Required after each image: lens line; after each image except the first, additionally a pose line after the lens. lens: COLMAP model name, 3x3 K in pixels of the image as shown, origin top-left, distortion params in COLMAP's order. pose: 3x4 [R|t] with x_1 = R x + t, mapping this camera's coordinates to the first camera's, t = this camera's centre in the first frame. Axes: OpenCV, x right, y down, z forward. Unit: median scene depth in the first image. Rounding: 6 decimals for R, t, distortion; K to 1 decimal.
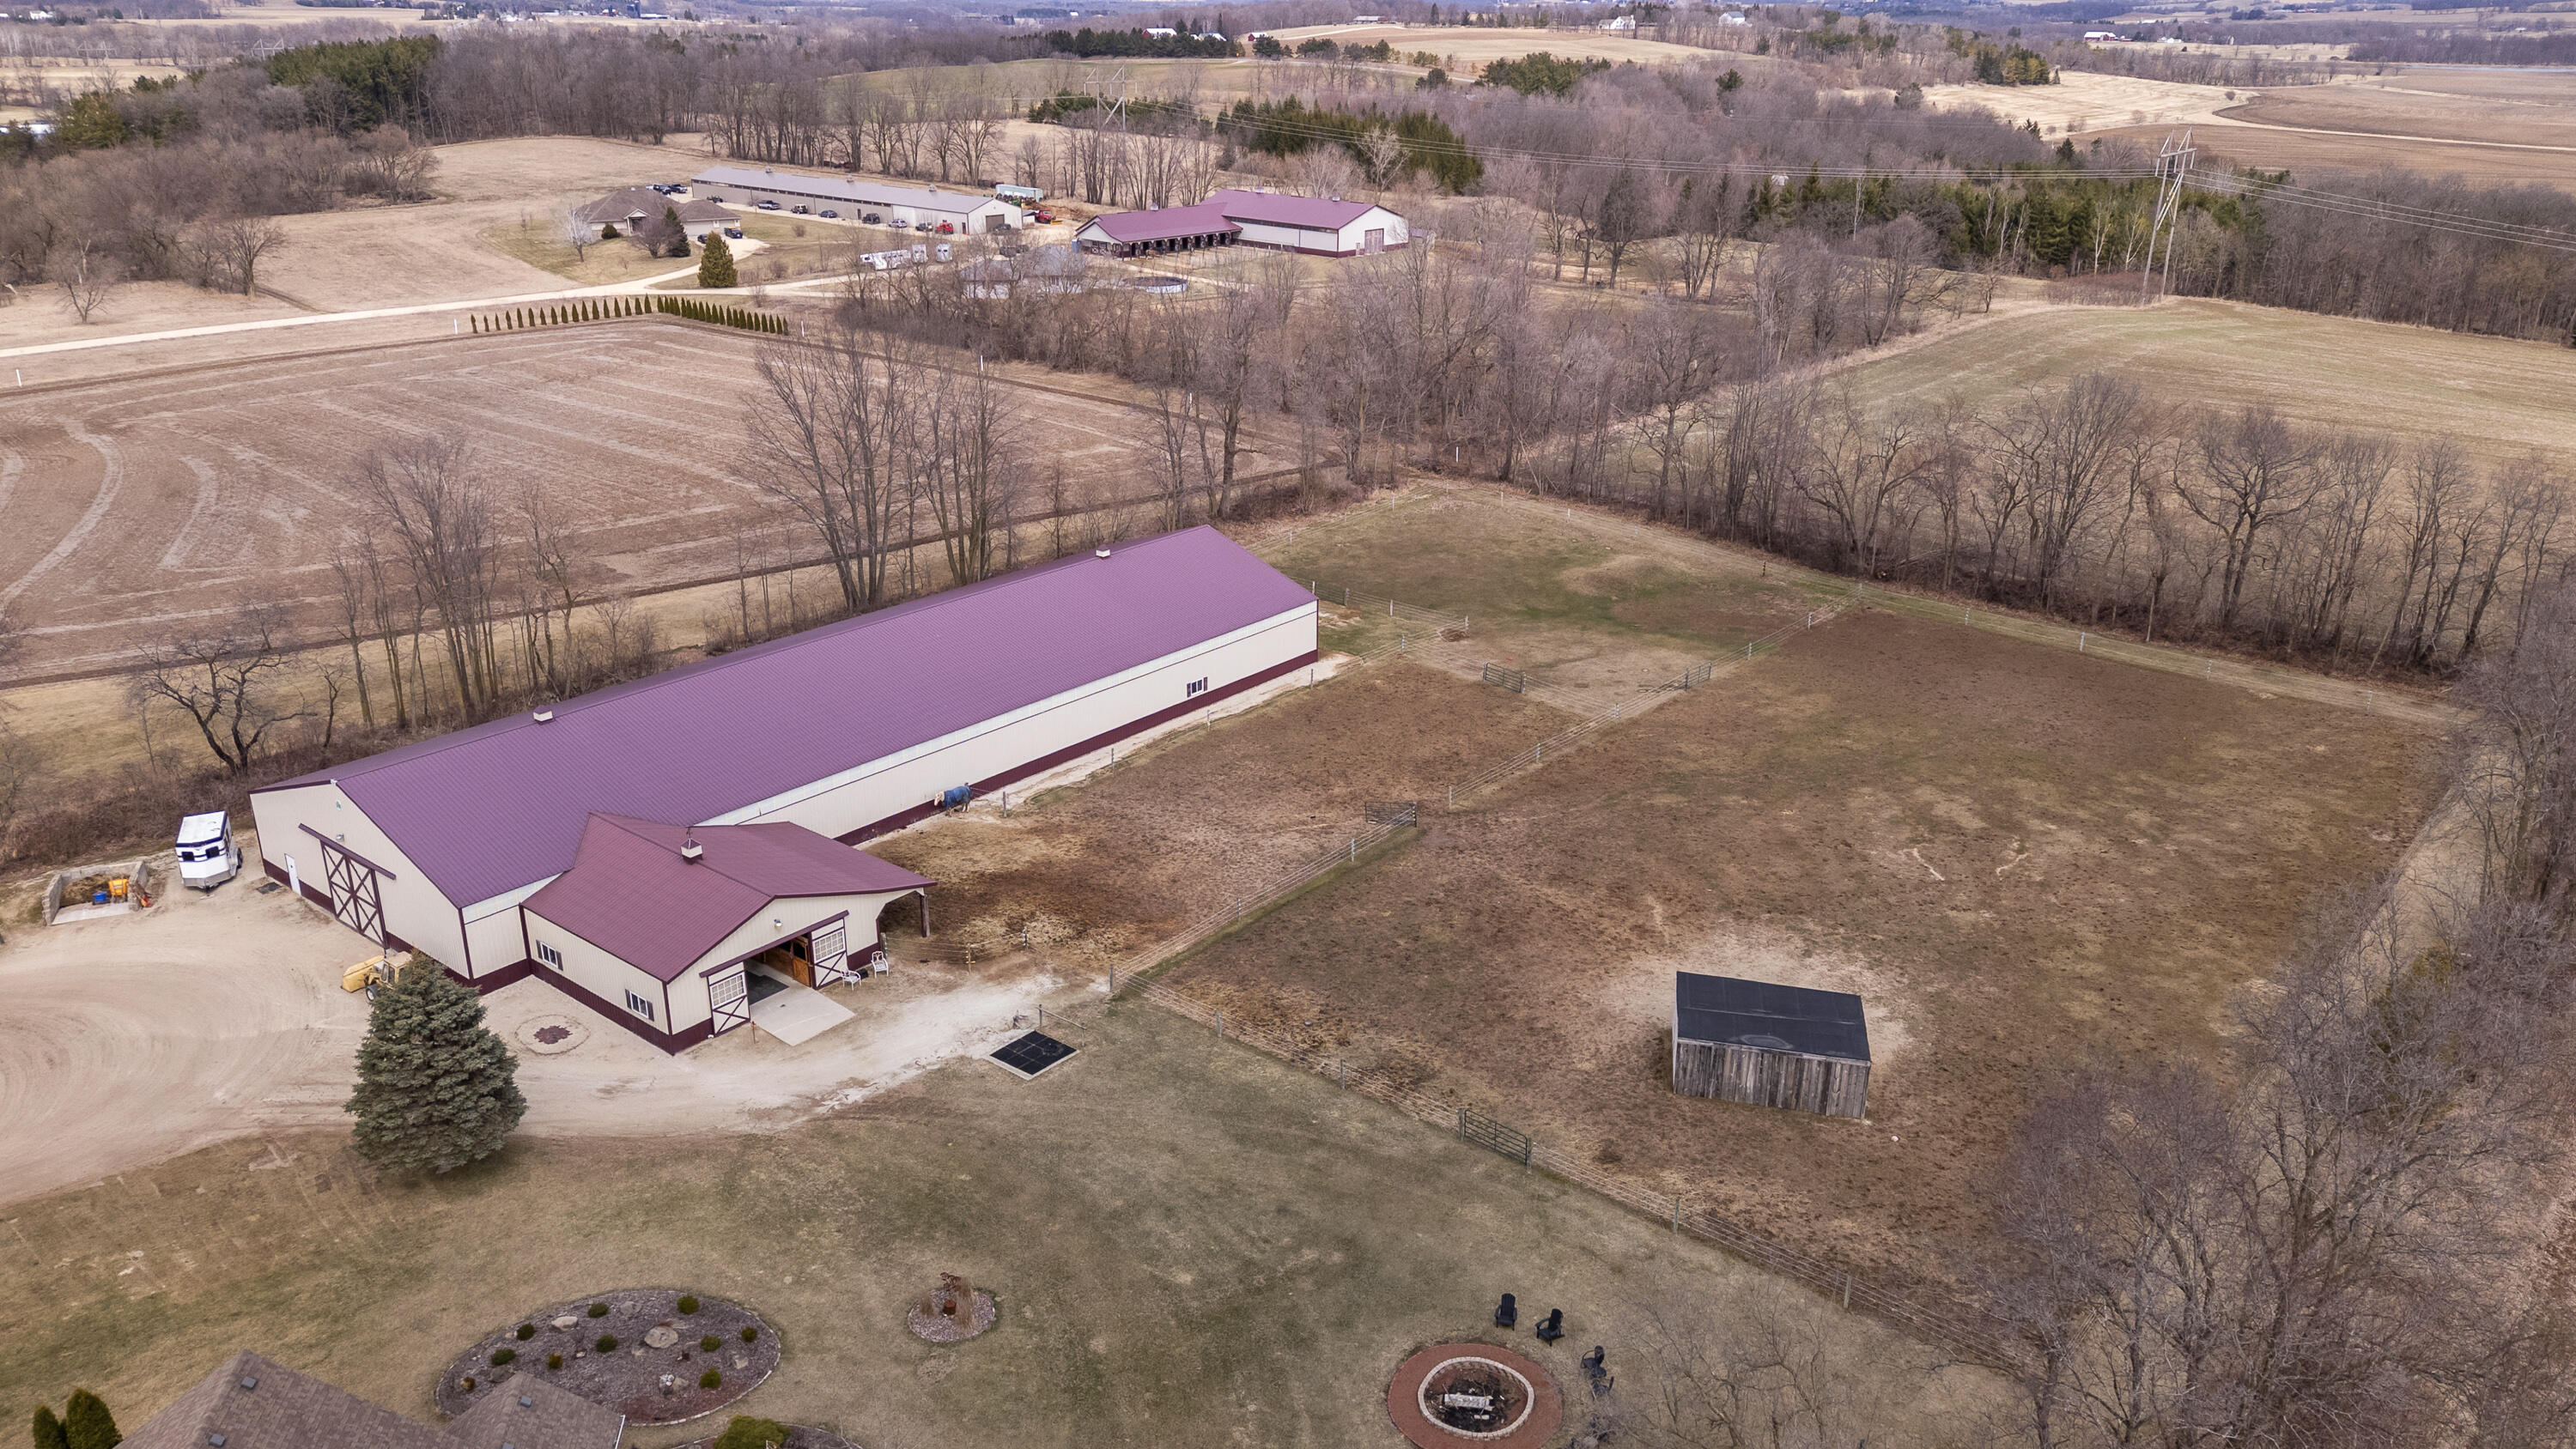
lens RADIAL K [[1908.6, 0, 1288.0], [0, 1908.6, 724.5], [0, 0, 1]] dist [0.137787, -0.211415]
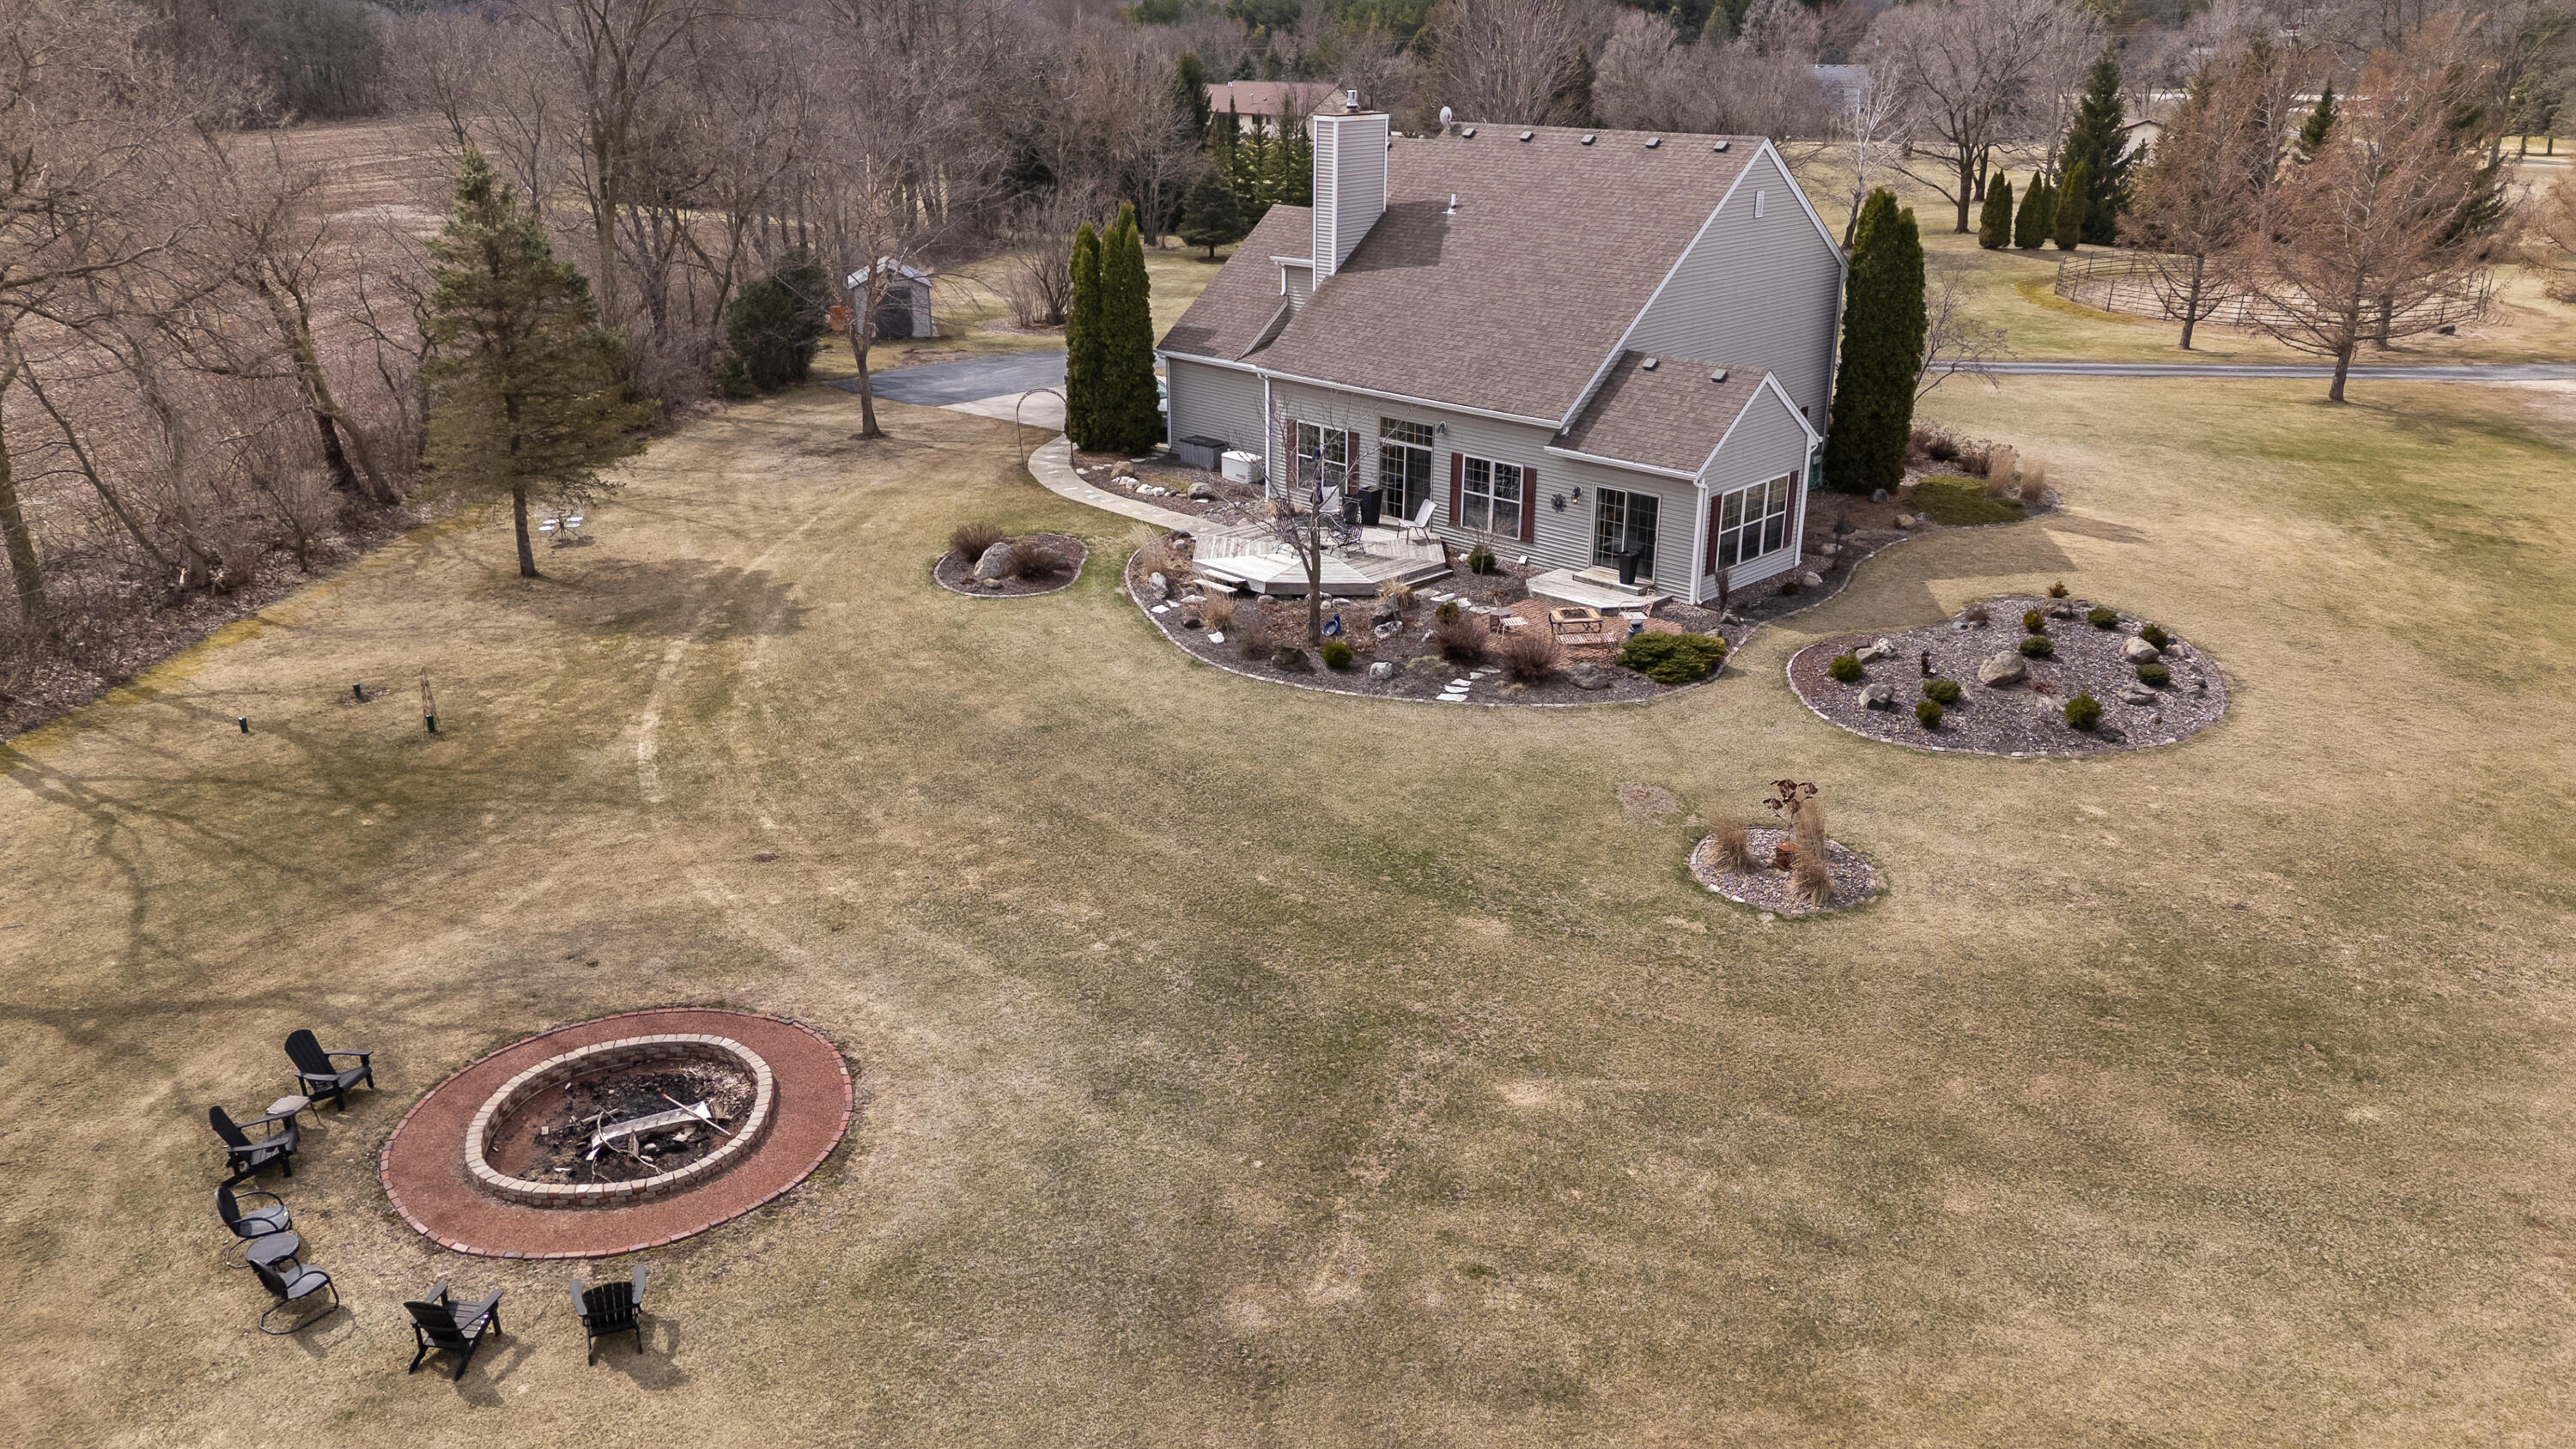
lens RADIAL K [[1908.6, 0, 1288.0], [0, 1908.6, 724.5], [0, 0, 1]] dist [0.137787, -0.211415]
pose [[-0.806030, 0.198958, -0.557433, 0.119833], [-0.218886, 0.774837, 0.593057, 0.010820], [0.549913, 0.600036, -0.580993, 0.744547]]
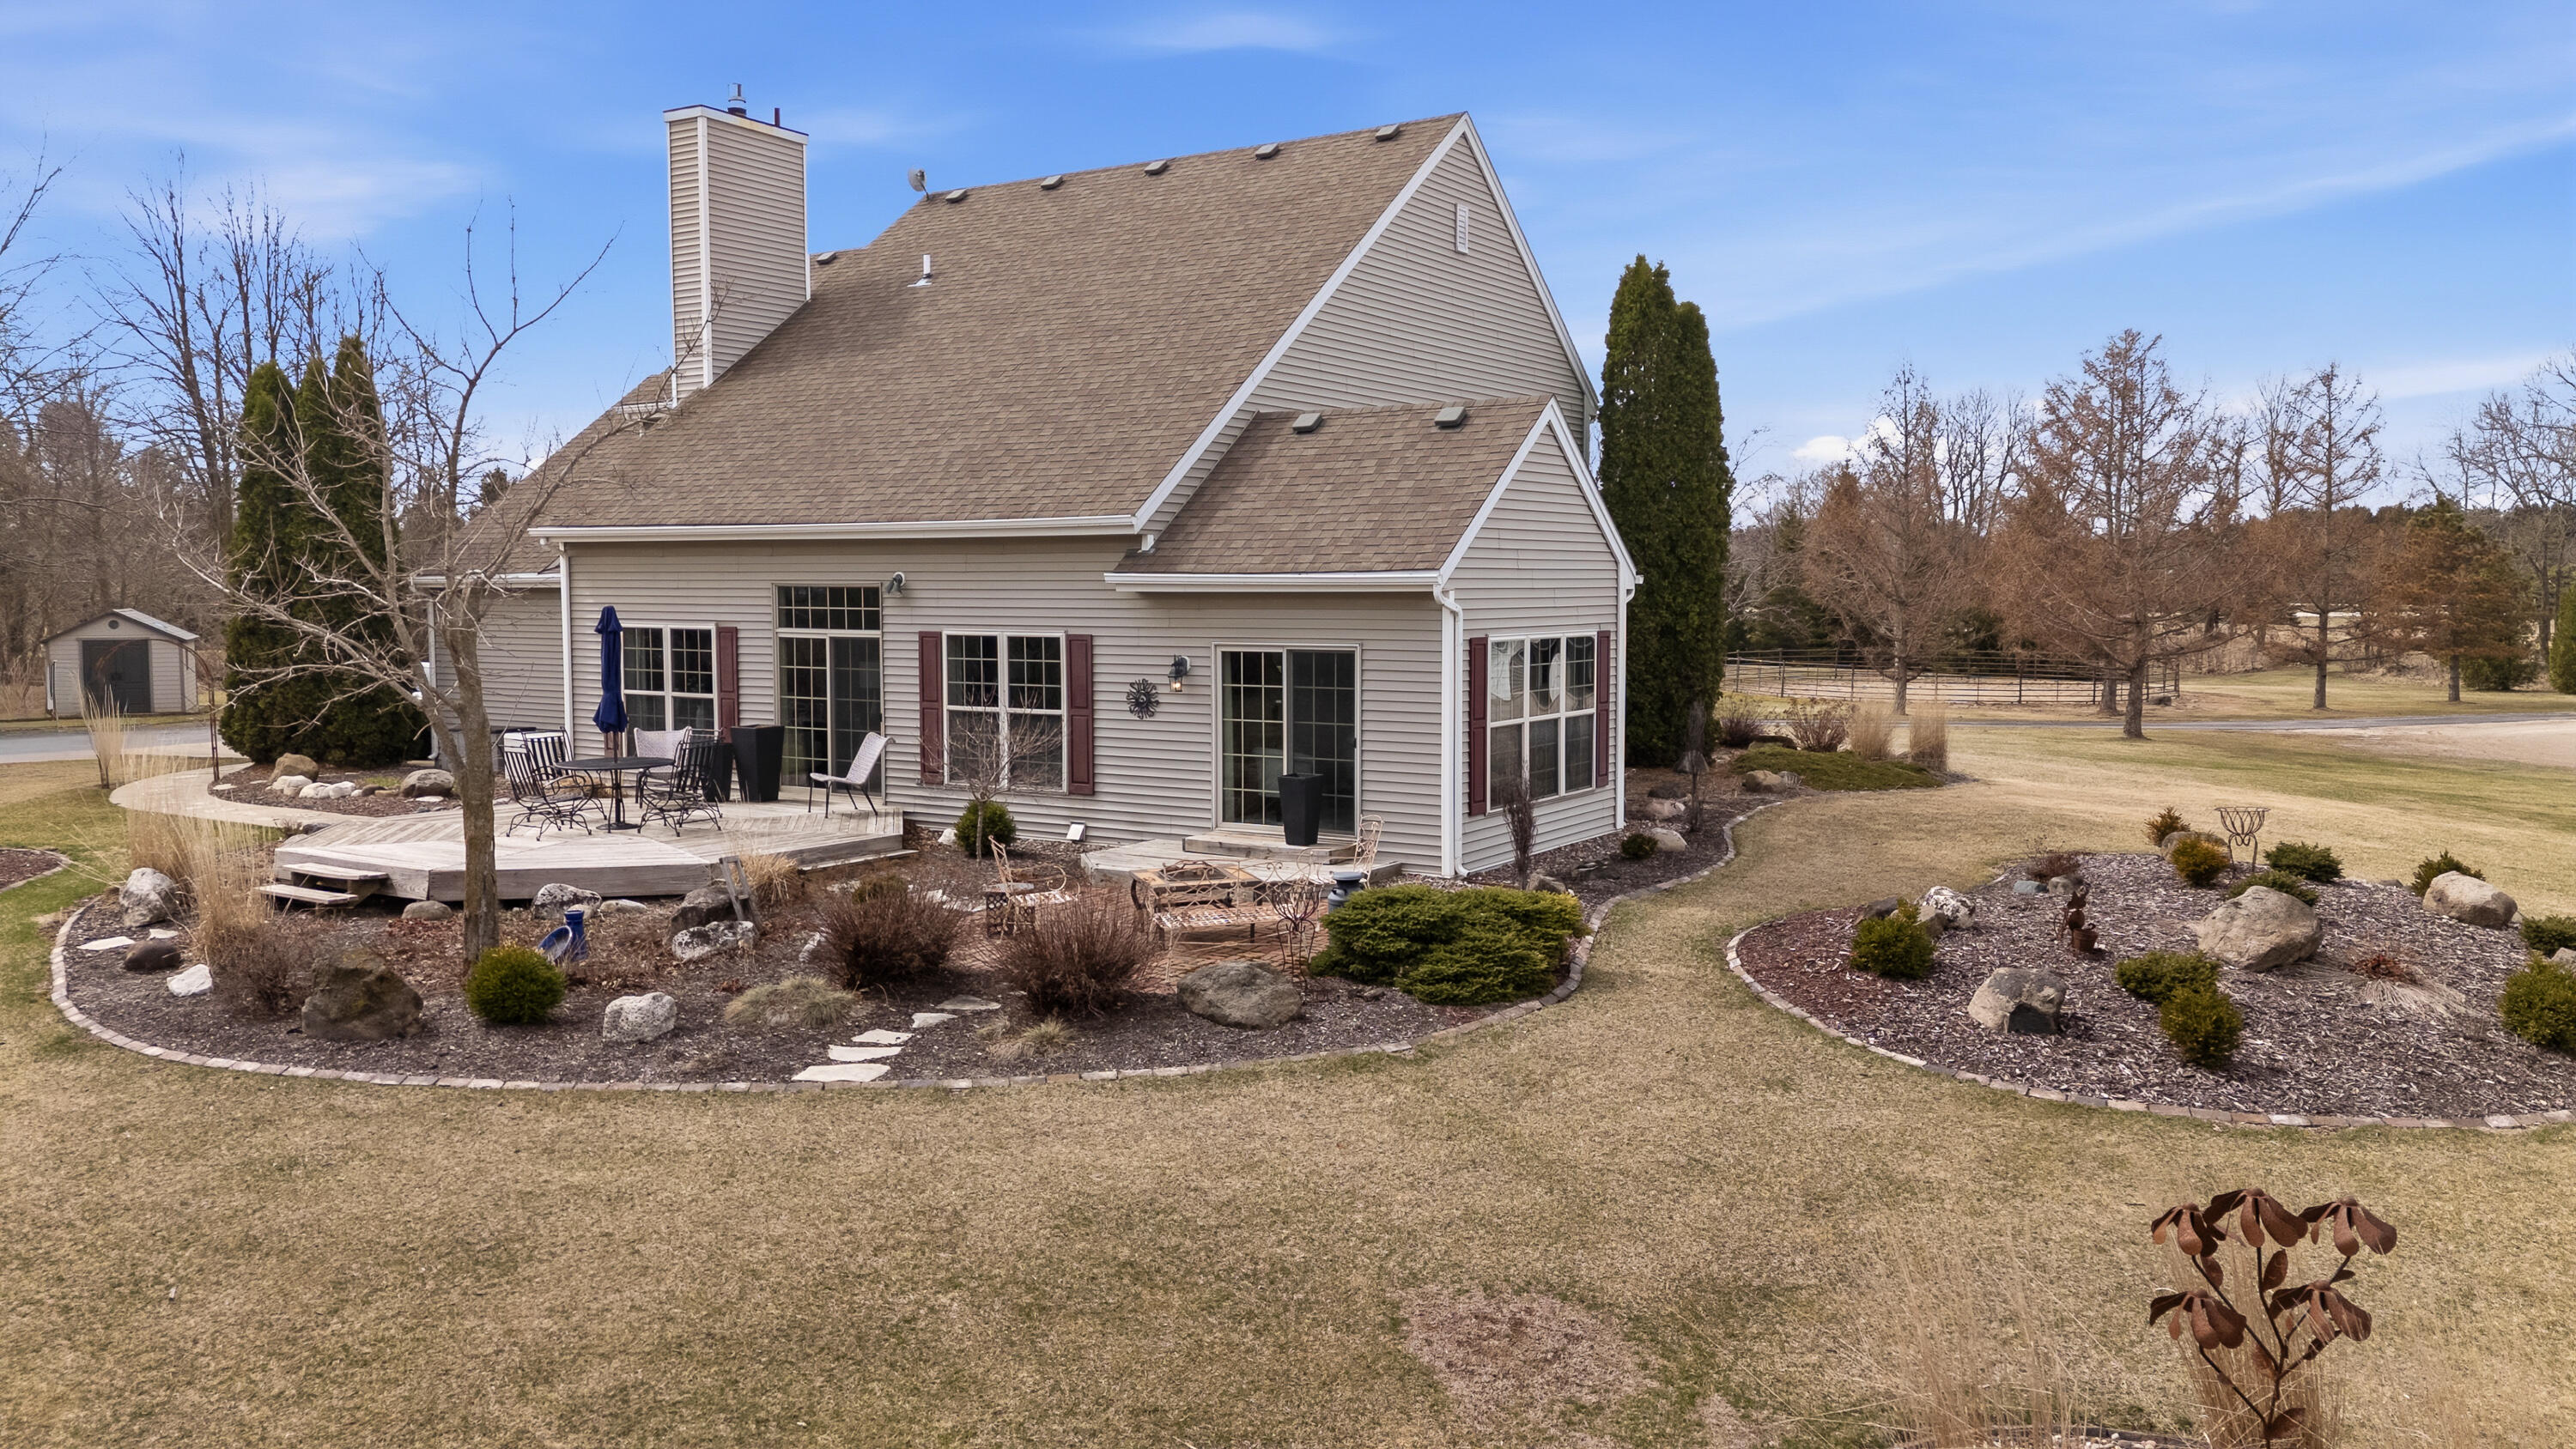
lens RADIAL K [[1908.6, 0, 1288.0], [0, 1908.6, 724.5], [0, 0, 1]] dist [0.137787, -0.211415]
pose [[-0.663733, 0.050159, -0.746286, -0.036265], [-0.270983, 0.913841, 0.302428, 0.149603], [0.697156, 0.402962, -0.592955, 0.631083]]
